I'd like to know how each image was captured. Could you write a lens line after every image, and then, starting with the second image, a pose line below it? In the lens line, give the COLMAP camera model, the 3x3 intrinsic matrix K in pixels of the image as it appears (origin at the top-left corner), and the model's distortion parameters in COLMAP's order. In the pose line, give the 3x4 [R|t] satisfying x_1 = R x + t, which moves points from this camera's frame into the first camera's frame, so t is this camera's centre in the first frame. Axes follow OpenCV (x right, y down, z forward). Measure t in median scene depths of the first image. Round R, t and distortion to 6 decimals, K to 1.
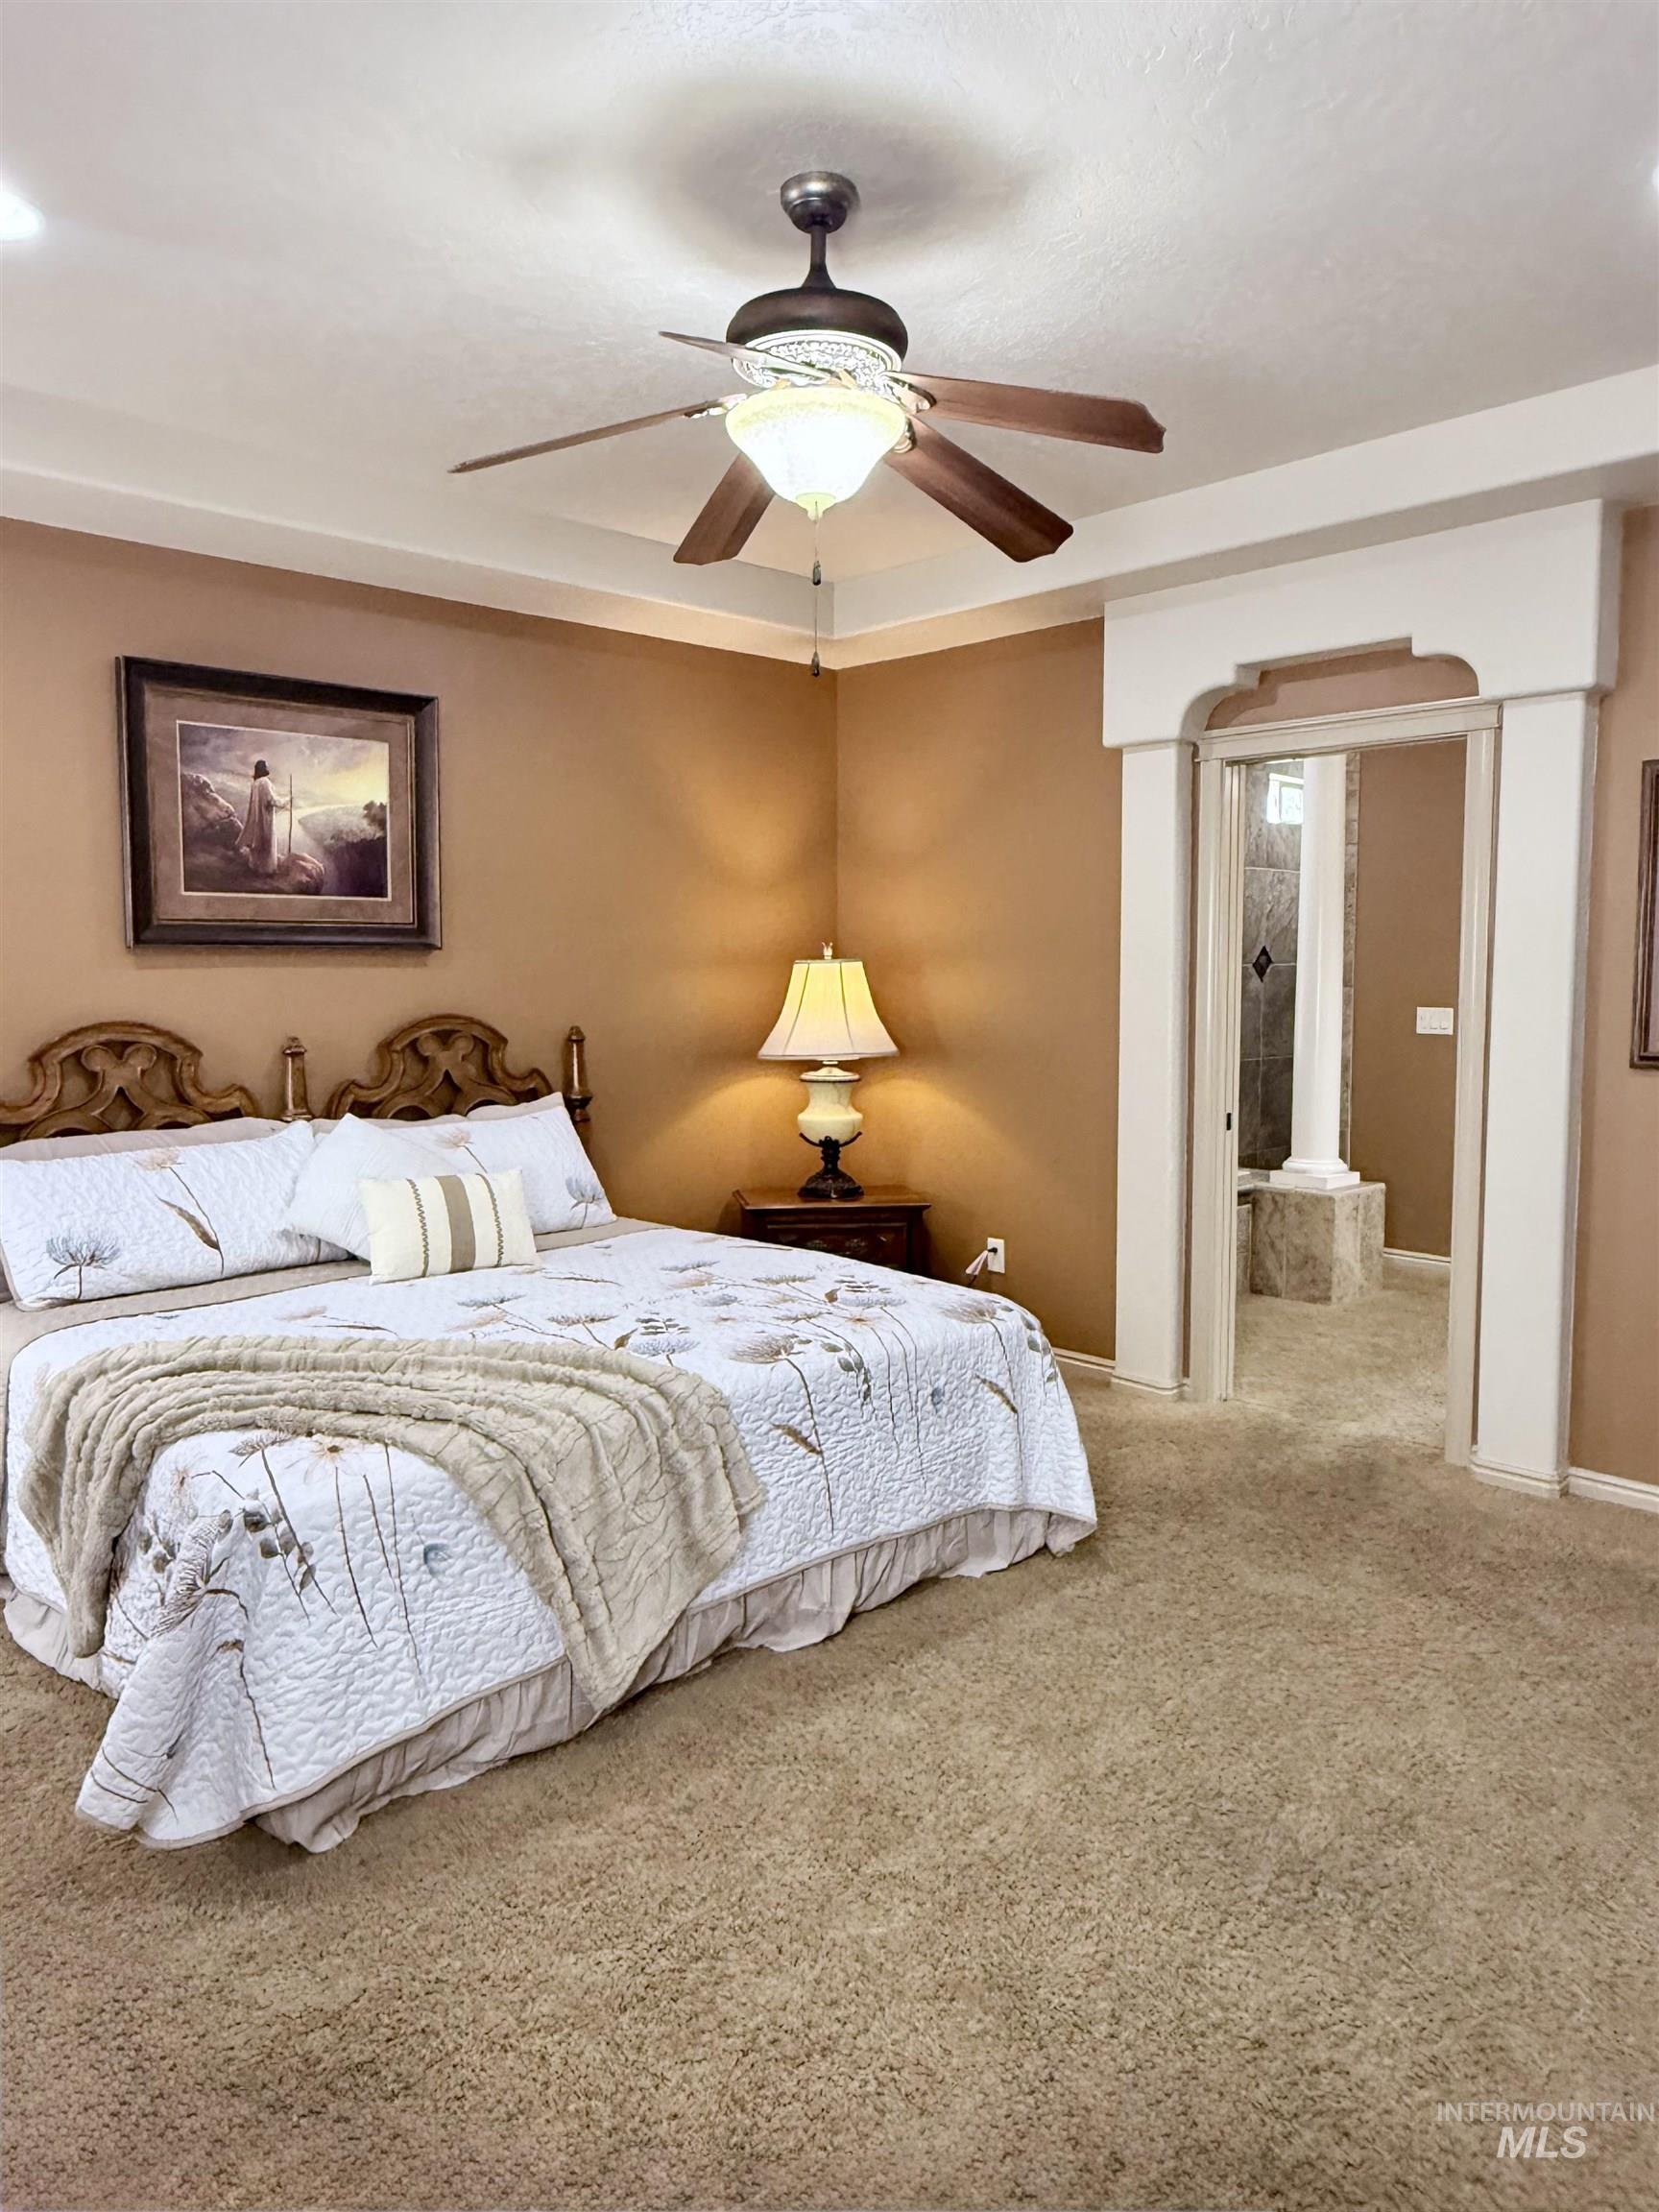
lens RADIAL K [[1496.4, 0, 833.1], [0, 1496.4, 1102.6], [0, 0, 1]] dist [0.007317, -0.002160]
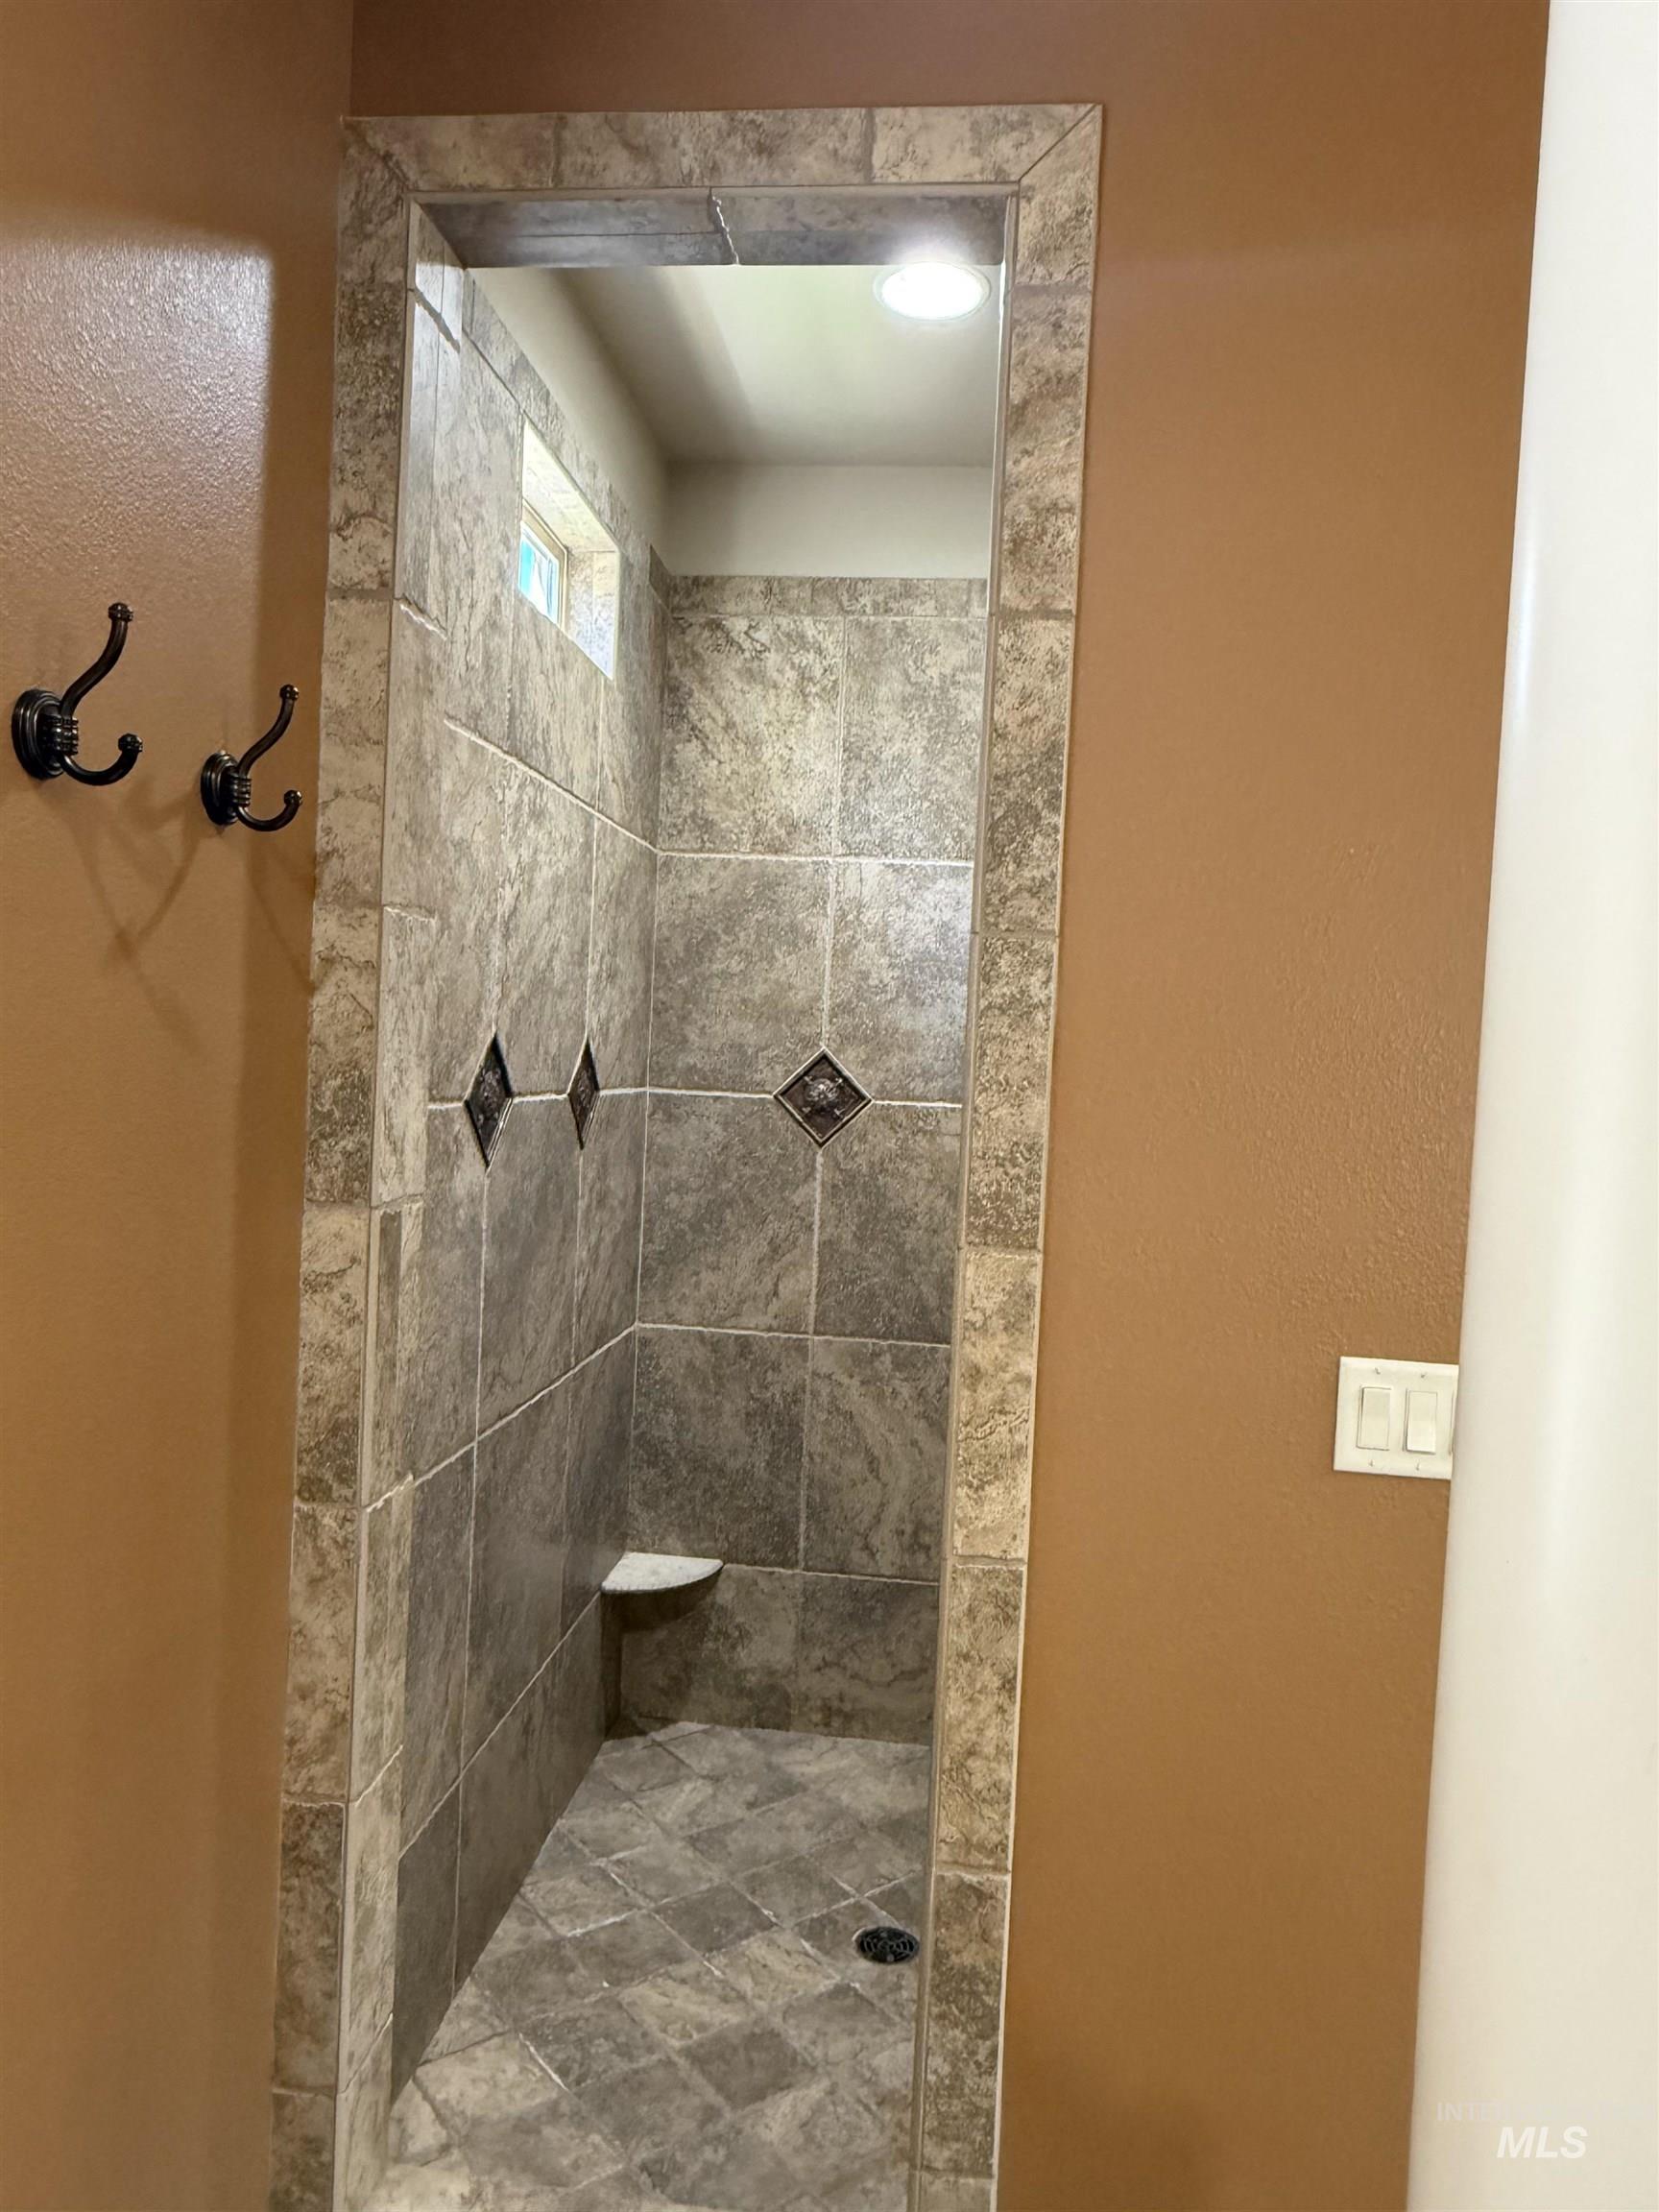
lens RADIAL K [[1496.4, 0, 831.4], [0, 1496.4, 1104.1], [0, 0, 1]] dist [0.007317, -0.002160]
pose [[0.762655, 0.013703, 0.646660, 0.167911], [0.011973, 0.999305, -0.035297, -0.087035], [-0.646694, 0.034662, 0.761961, 0.801055]]
